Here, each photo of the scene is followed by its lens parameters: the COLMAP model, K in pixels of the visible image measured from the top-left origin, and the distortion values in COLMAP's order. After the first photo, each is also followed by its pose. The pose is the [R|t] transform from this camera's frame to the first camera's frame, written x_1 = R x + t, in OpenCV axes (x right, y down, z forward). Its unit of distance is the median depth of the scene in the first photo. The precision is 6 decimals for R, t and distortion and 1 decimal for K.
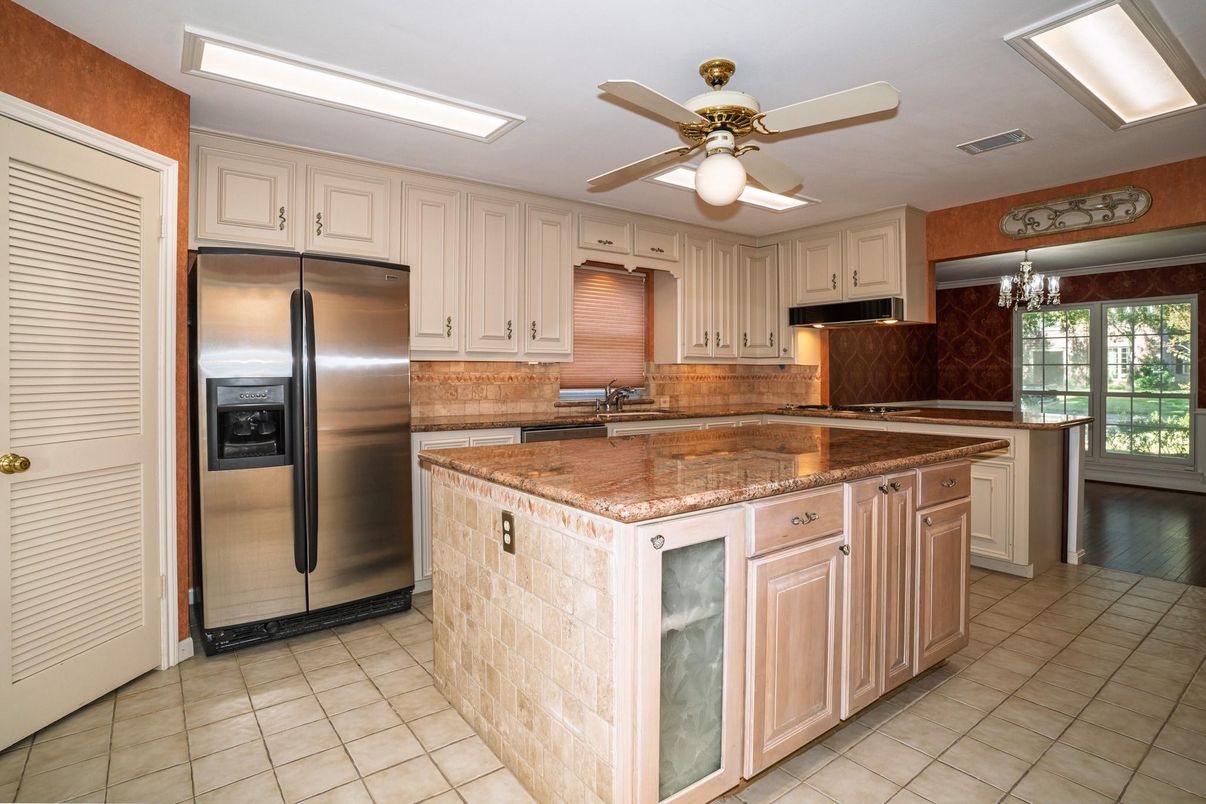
lens RADIAL K [[608.3, 0, 608.6], [0, 608.3, 377.3], [0, 0, 1]] dist [-0.031255, 0.000887]
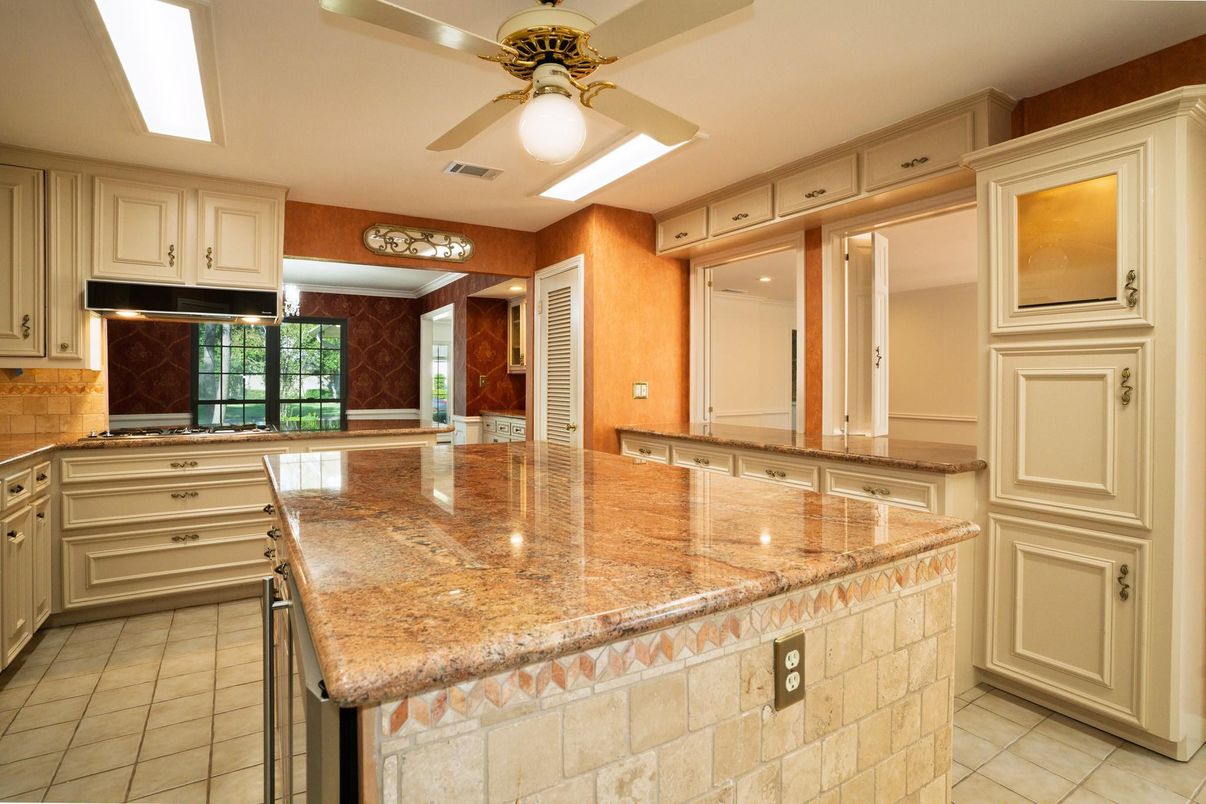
lens RADIAL K [[608.3, 0, 608.6], [0, 608.3, 377.3], [0, 0, 1]] dist [-0.031255, 0.000887]
pose [[0.103175, 0.004313, 0.994654, -0.333612], [0.008343, 0.999952, -0.005201, -0.006372], [-0.994628, 0.008835, 0.103134, 0.498672]]
